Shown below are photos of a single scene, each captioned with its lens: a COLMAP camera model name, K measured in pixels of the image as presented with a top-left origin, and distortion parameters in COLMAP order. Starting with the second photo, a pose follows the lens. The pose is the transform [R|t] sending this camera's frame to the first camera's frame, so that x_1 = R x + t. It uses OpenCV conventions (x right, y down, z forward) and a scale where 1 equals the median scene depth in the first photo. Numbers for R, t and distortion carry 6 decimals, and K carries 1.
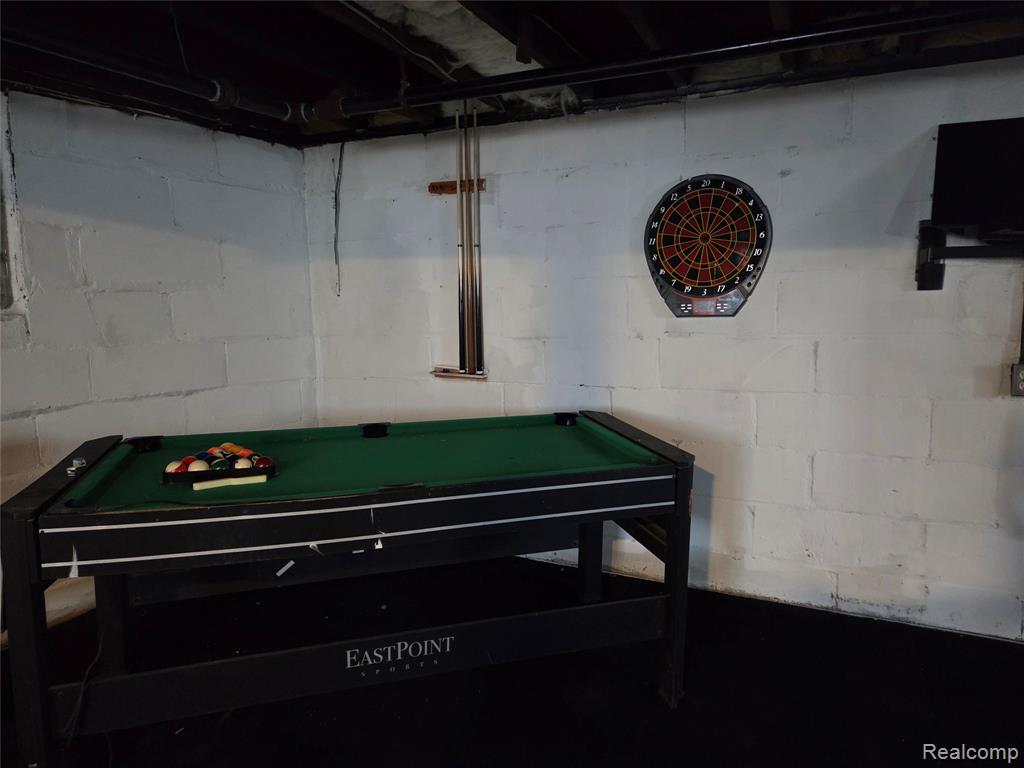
lens RADIAL K [[687.3, 0, 514.7], [0, 687.3, 381.9], [0, 0, 1]] dist [0.072591, -0.056276]
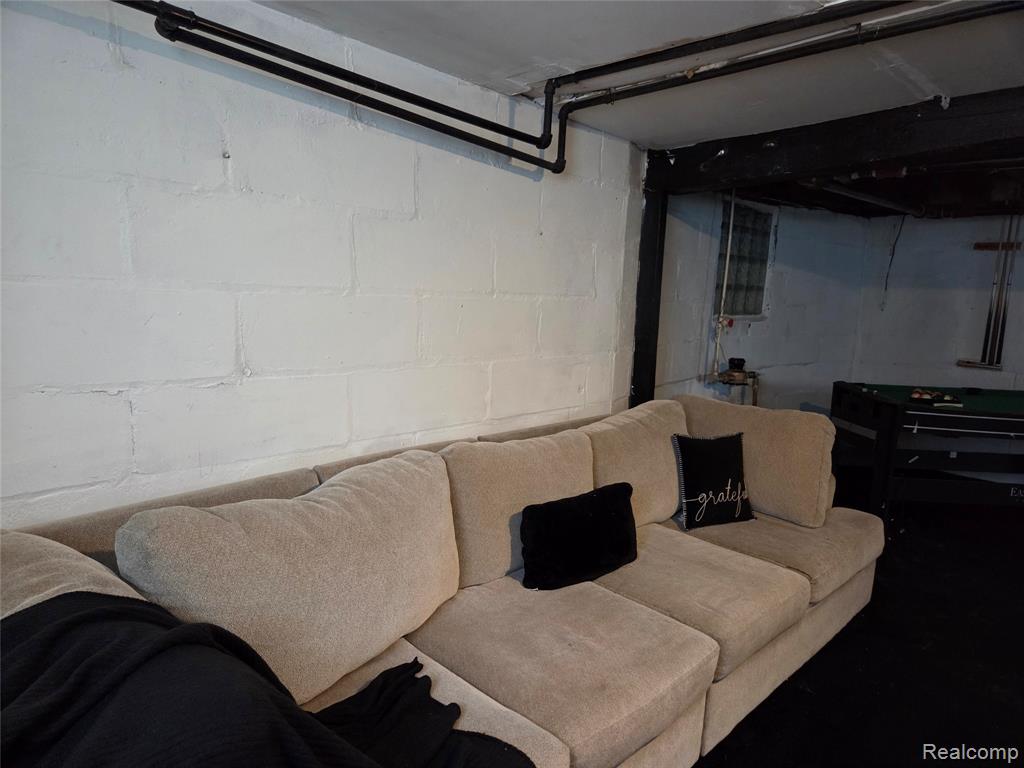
lens RADIAL K [[687.3, 0, 515.7], [0, 687.3, 394.3], [0, 0, 1]] dist [0.072591, -0.056276]
pose [[0.944864, 0.089394, -0.315026, -0.601072], [-0.081738, 0.995950, 0.037461, 0.084825], [0.317099, -0.009646, 0.948343, -0.889898]]
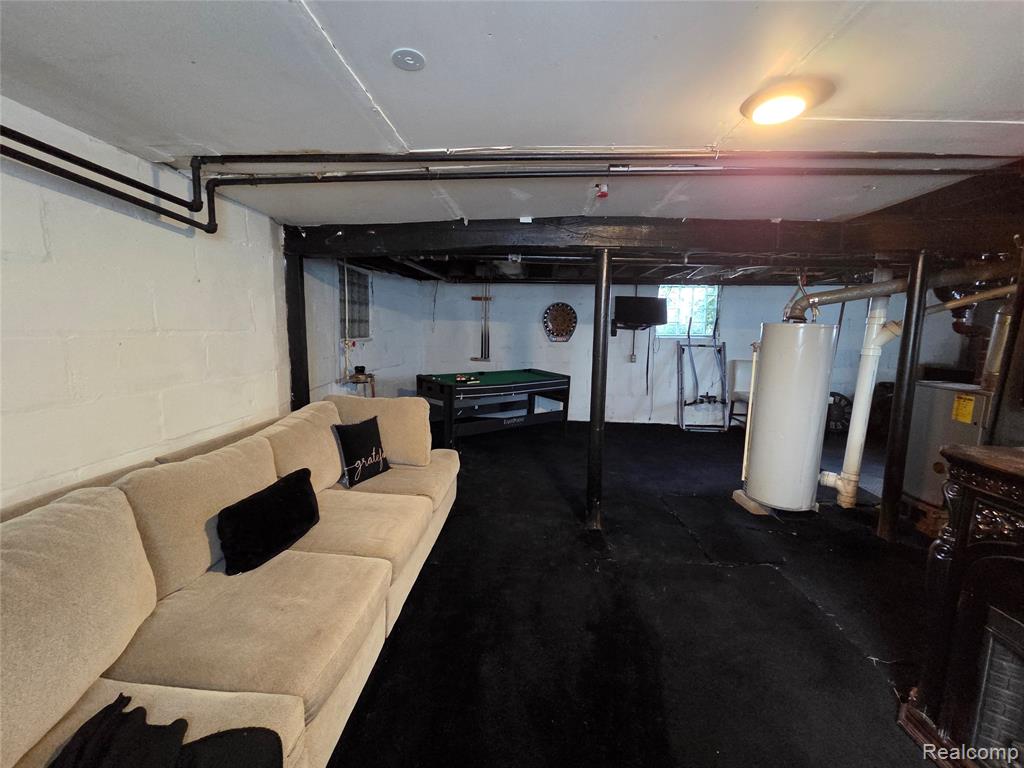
lens RADIAL K [[418.9, 0, 515.8], [0, 418.9, 381.3], [0, 0, 1]] dist [0.002744, -0.000108]
pose [[0.931305, -0.022947, 0.363516, -0.648317], [0.019468, 0.999723, 0.013231, 0.067939], [-0.363719, -0.005245, 0.931494, -0.830343]]
